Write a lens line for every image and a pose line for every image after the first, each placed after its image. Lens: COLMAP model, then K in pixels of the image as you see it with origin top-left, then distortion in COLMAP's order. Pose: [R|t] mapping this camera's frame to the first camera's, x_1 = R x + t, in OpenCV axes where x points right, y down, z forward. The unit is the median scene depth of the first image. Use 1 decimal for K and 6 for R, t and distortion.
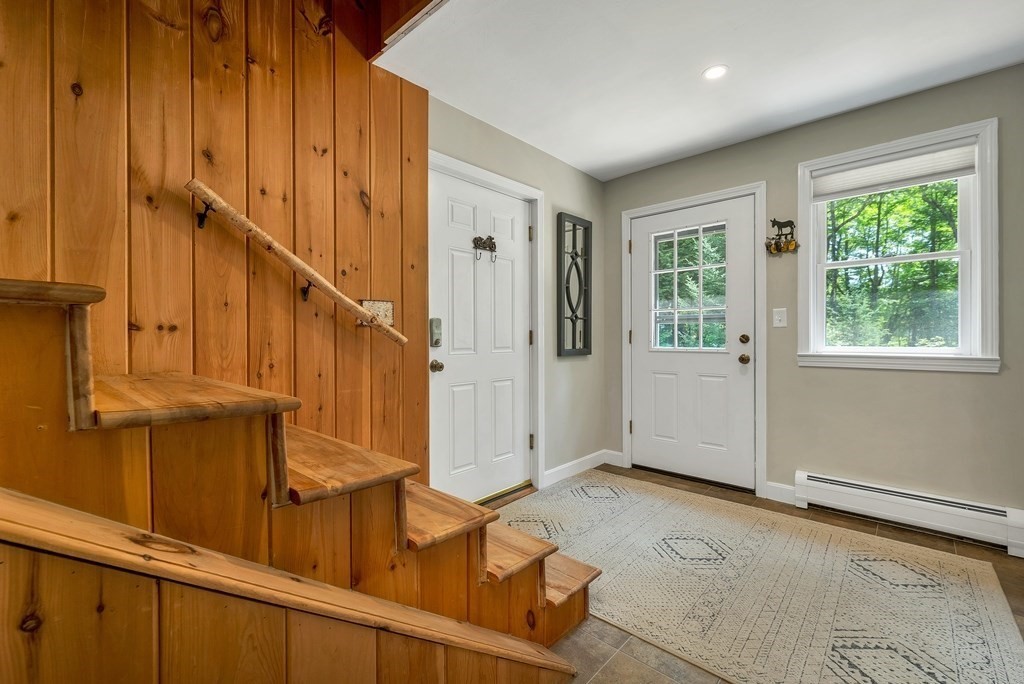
lens RADIAL K [[429.5, 0, 507.6], [0, 429.5, 336.4], [0, 0, 1]] dist [0.002287, -0.000022]
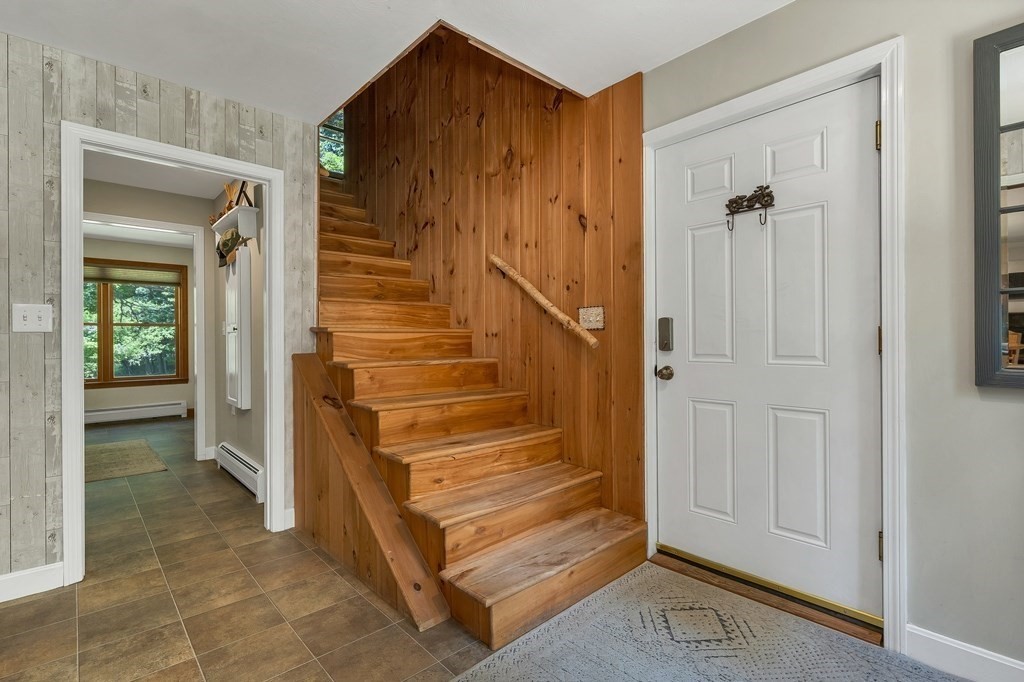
lens RADIAL K [[459.9, 0, 507.6], [0, 459.9, 343.2], [0, 0, 1]] dist [-0.007066, -0.001234]
pose [[-0.067900, 0.006665, -0.997670, 0.814879], [0.000224, 0.999978, 0.006665, 0.002713], [0.997692, 0.000229, -0.067900, 0.783857]]
